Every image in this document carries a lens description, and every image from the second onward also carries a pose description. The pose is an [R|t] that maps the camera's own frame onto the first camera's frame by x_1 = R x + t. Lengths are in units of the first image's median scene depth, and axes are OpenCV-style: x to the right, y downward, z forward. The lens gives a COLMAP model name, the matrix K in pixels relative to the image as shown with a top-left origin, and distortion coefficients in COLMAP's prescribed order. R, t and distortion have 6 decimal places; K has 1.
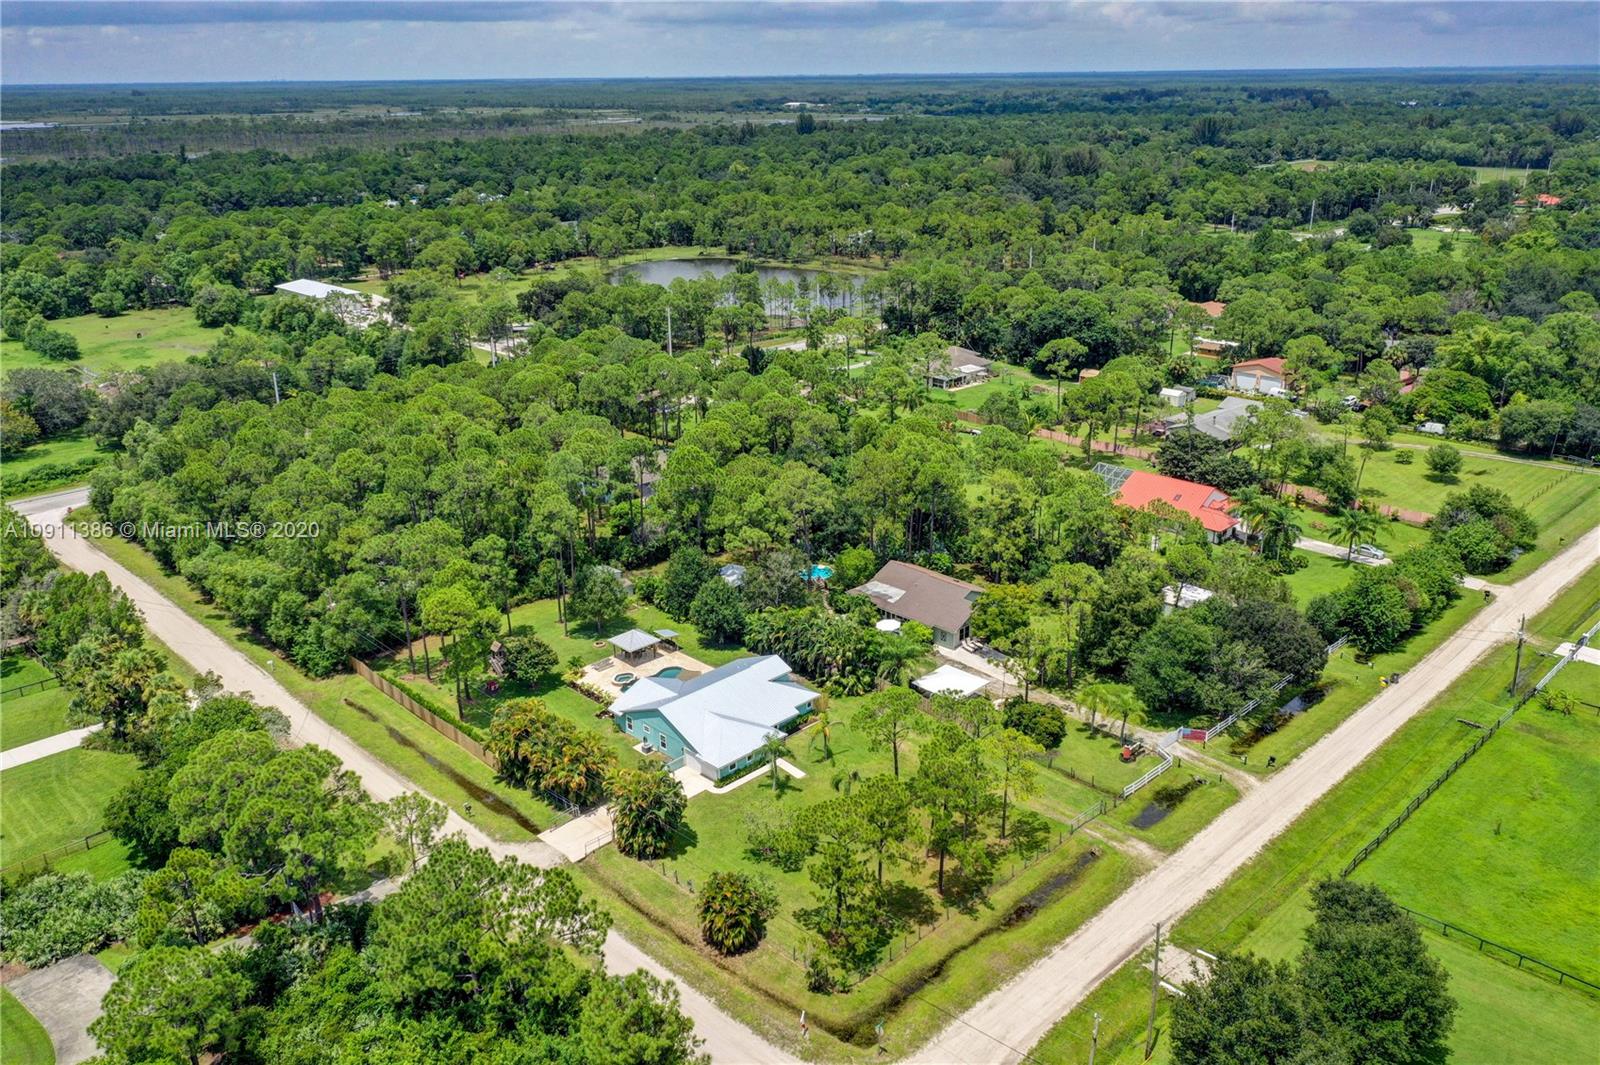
lens RADIAL K [[1253.1, 0, 803.6], [0, 1253.1, 531.0], [0, 0, 1]] dist [-0.001497, 0.005929]
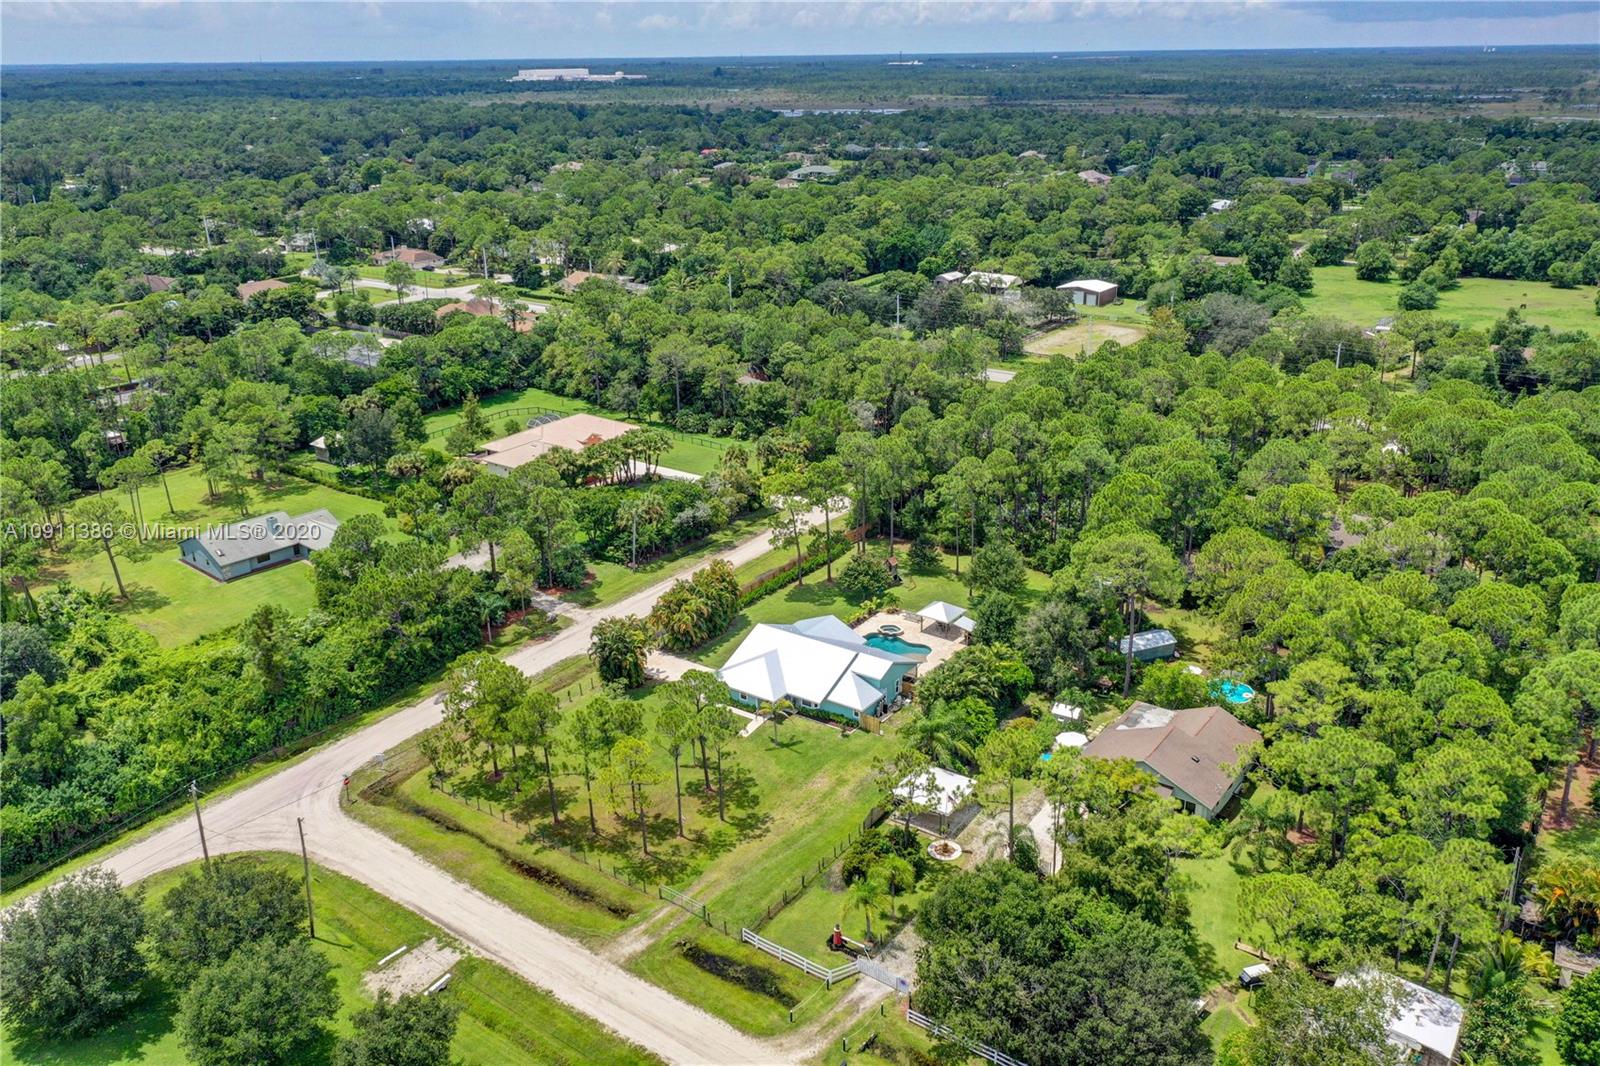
lens RADIAL K [[1256.7, 0, 800.0], [0, 1256.7, 533.0], [0, 0, 1]] dist [-0.003387, 0.007058]
pose [[0.167575, 0.359329, -0.918042, 0.796126], [-0.326815, 0.898802, 0.292143, -0.242346], [0.930113, 0.251074, 0.268050, 0.639516]]
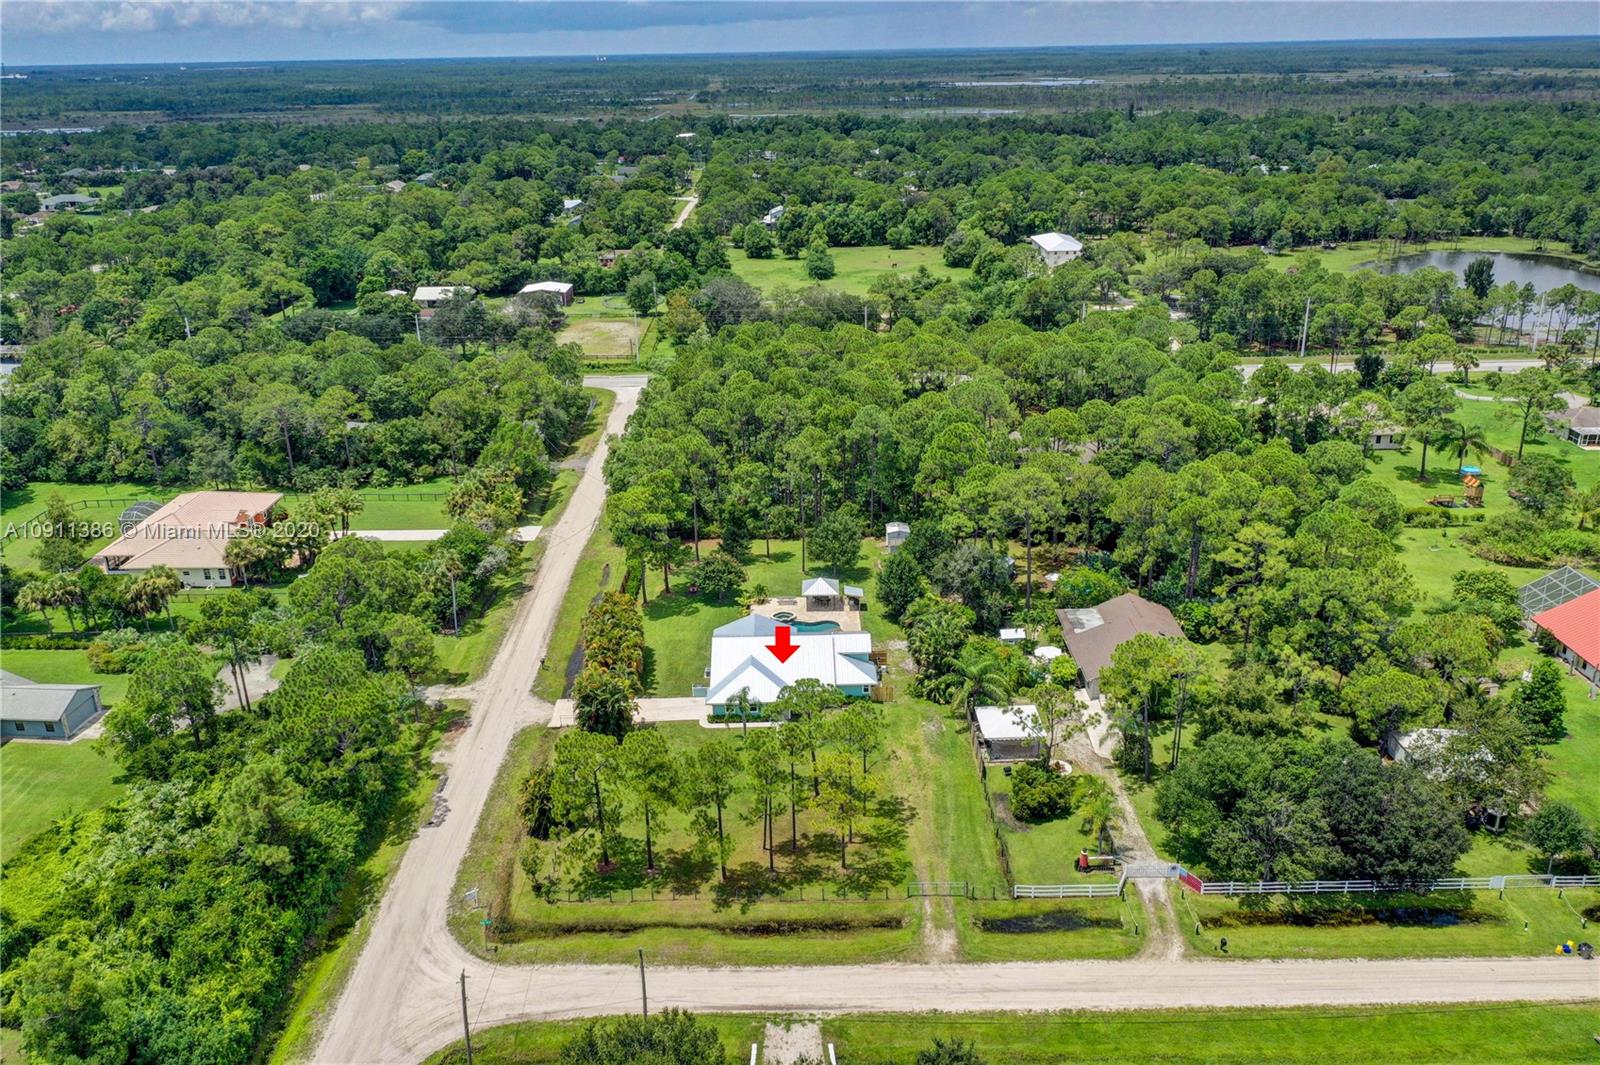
lens RADIAL K [[1256.7, 0, 800.0], [0, 1256.7, 532.5], [0, 0, 1]] dist [-0.003387, 0.007058]
pose [[0.715697, 0.248338, -0.652768, 0.558192], [-0.229109, 0.966409, 0.116462, -0.080786], [0.659762, 0.066203, 0.748552, 0.207939]]
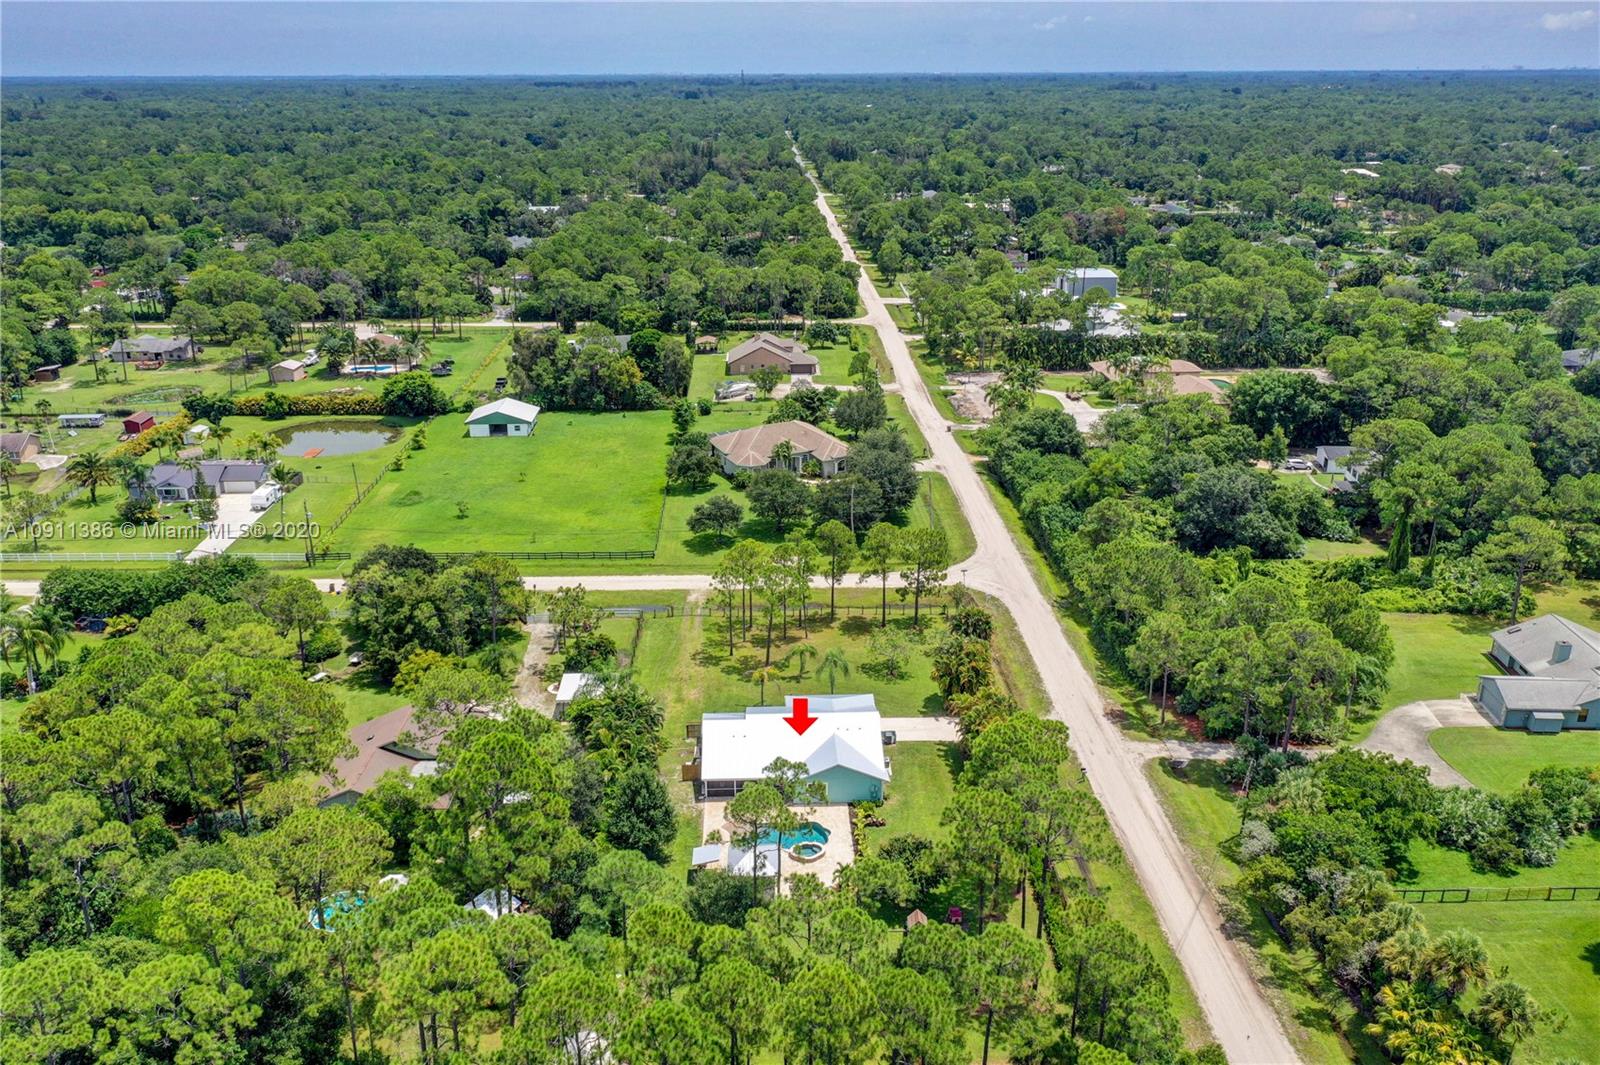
lens RADIAL K [[1256.7, 0, 800.0], [0, 1256.7, 532.5], [0, 0, 1]] dist [-0.003387, 0.007058]
pose [[-0.729609, -0.225895, 0.645478, -0.601559], [0.242289, 0.797257, 0.552881, -0.470945], [-0.639505, 0.559780, -0.526953, 1.322607]]
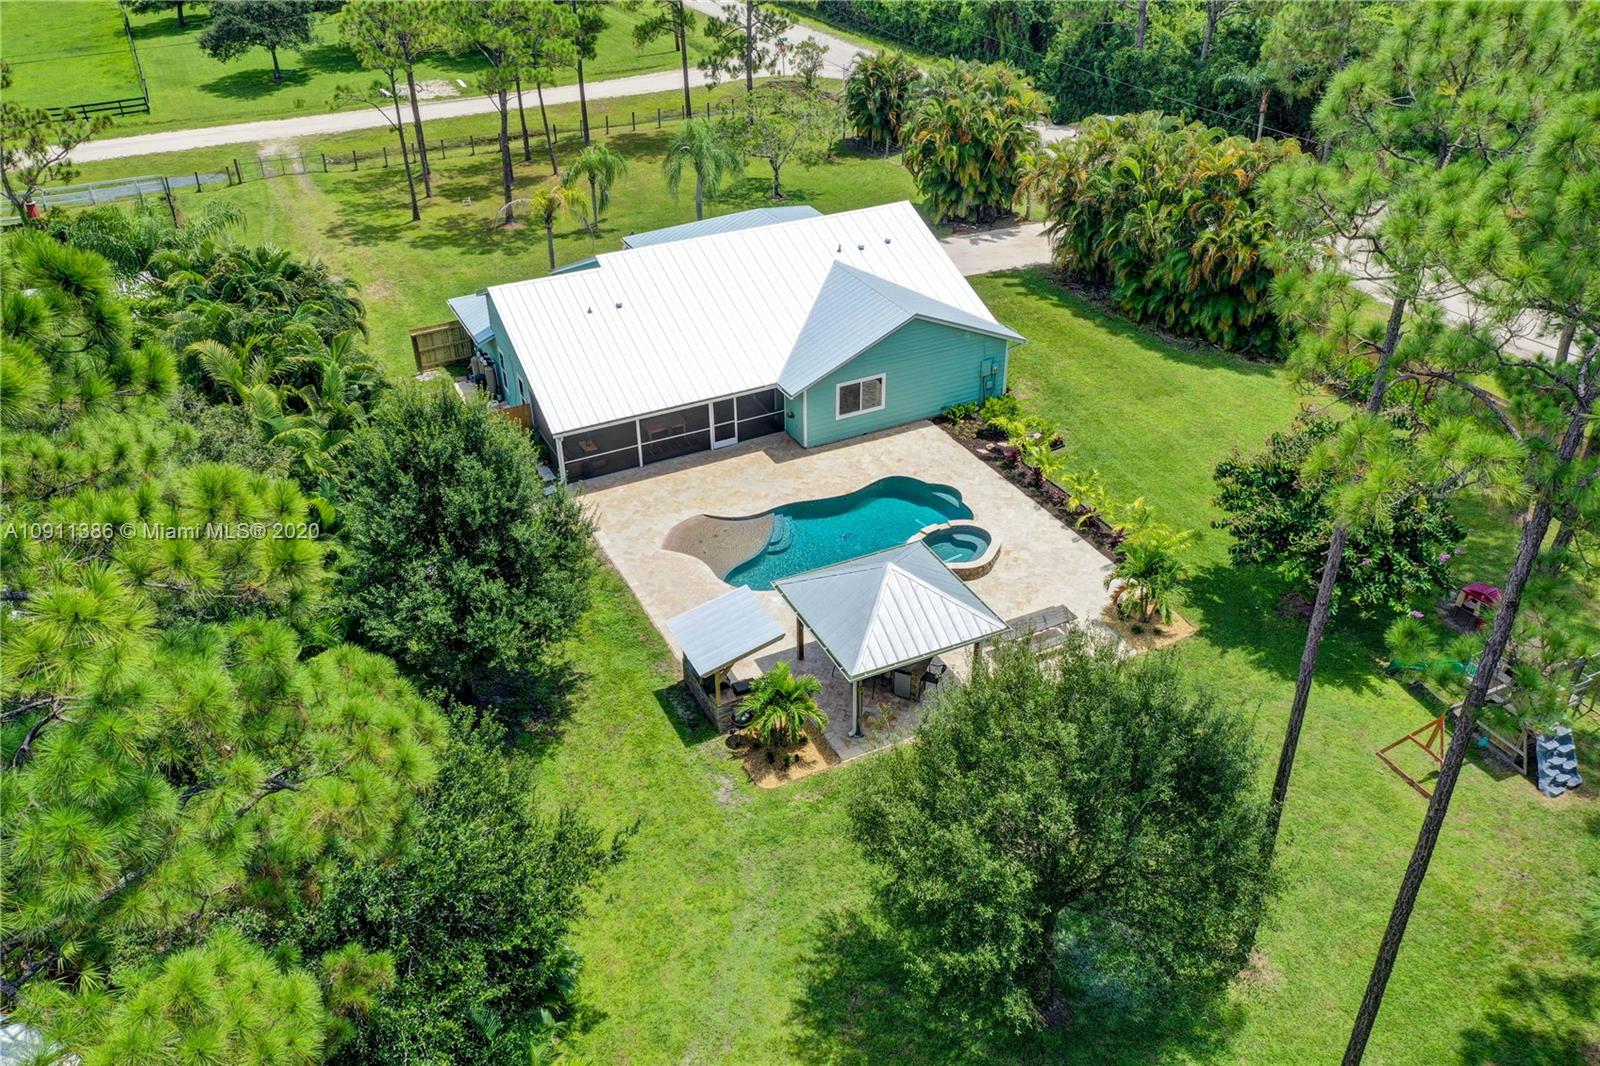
lens RADIAL K [[1256.7, 0, 800.0], [0, 1256.7, 533.0], [0, 0, 1]] dist [-0.003387, 0.007058]
pose [[-0.947929, -0.154862, 0.278296, -0.188454], [0.126562, 0.618690, 0.775374, -0.094869], [-0.292255, 0.770221, -0.566874, 1.179056]]
